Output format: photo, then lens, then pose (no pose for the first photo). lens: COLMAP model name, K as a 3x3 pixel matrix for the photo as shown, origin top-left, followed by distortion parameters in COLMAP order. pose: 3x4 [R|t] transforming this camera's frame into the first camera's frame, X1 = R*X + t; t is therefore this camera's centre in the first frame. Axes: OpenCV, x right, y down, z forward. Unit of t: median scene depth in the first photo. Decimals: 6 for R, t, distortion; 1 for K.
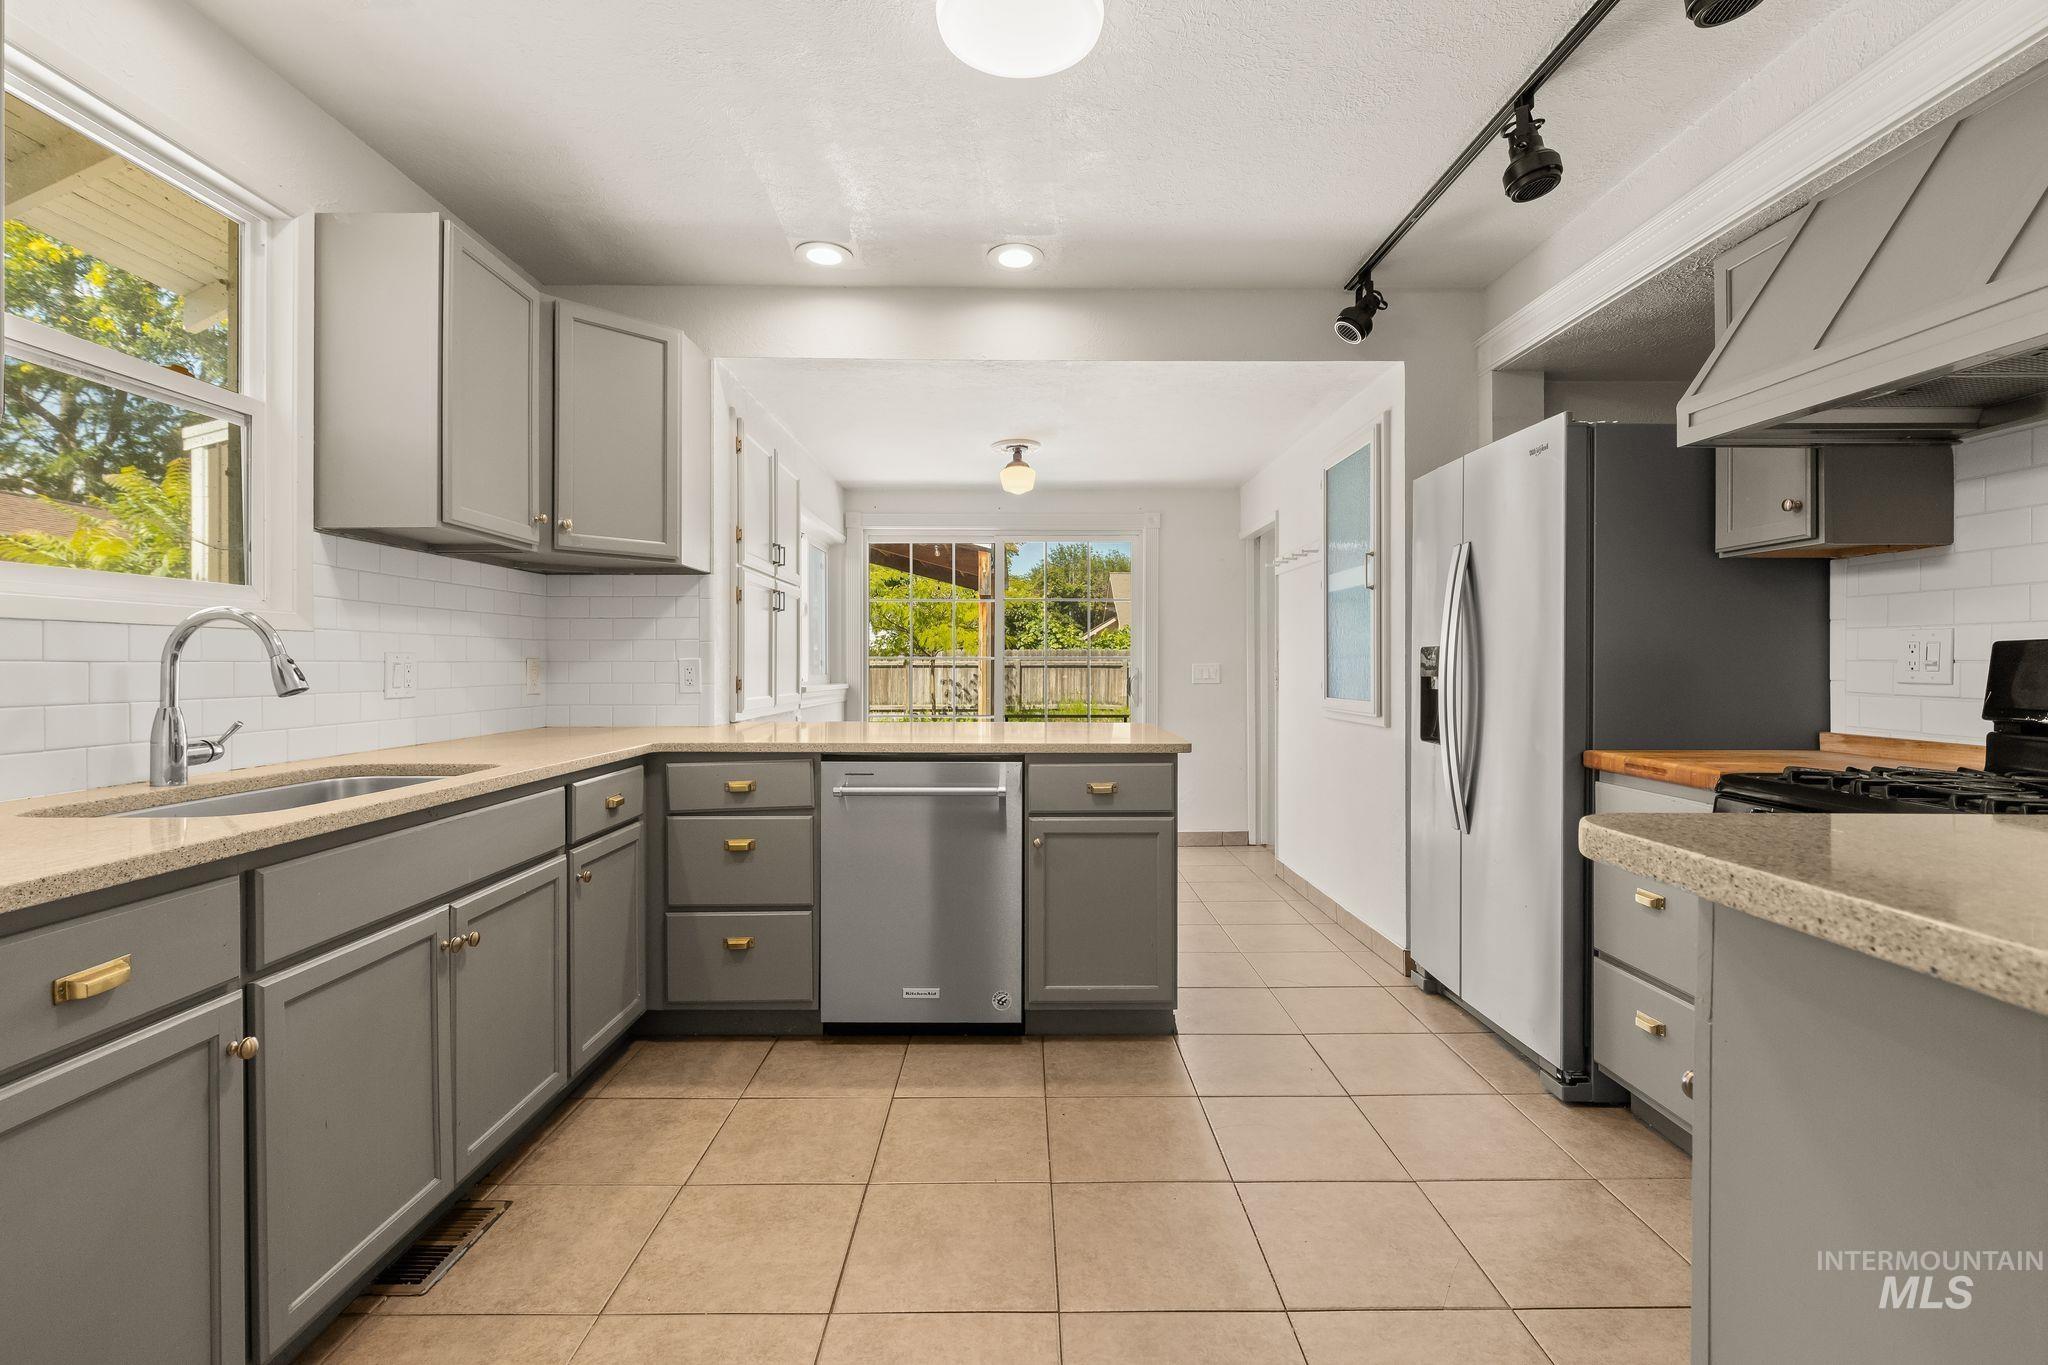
lens RADIAL K [[932.4, 0, 1020.2], [0, 932.4, 661.8], [0, 0, 1]] dist [0.000040, -0.000360]
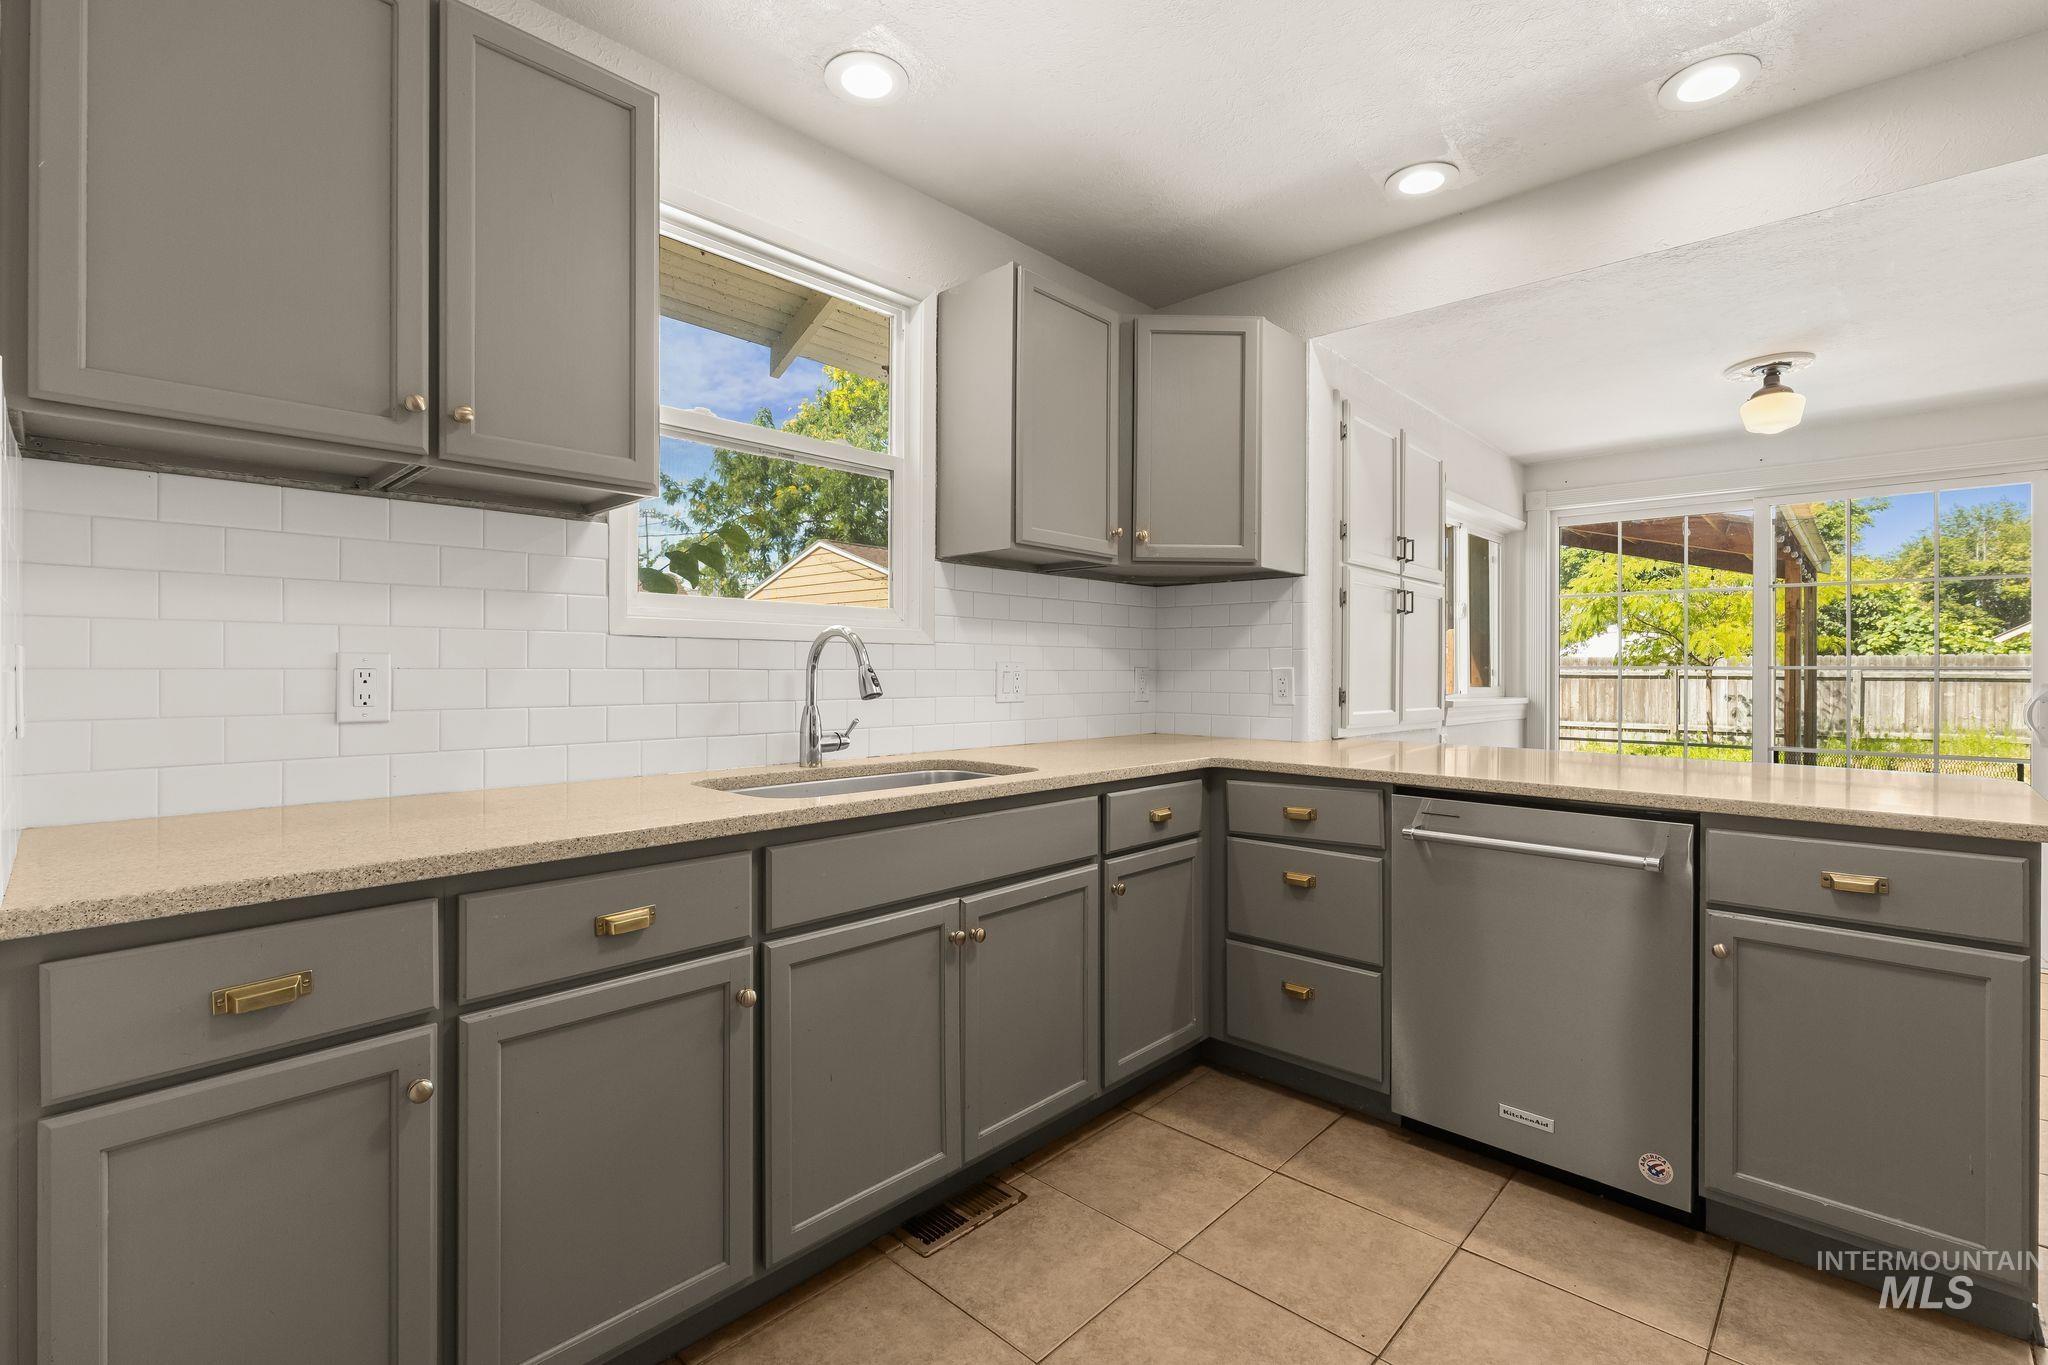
lens RADIAL K [[917.0, 0, 1018.2], [0, 917.0, 666.5], [0, 0, 1]] dist [0.001278, -0.000596]
pose [[0.724735, 0.002346, -0.689024, 0.104479], [-0.004610, 0.999988, -0.001444, -0.002837], [0.689013, 0.004223, 0.724737, 0.186466]]
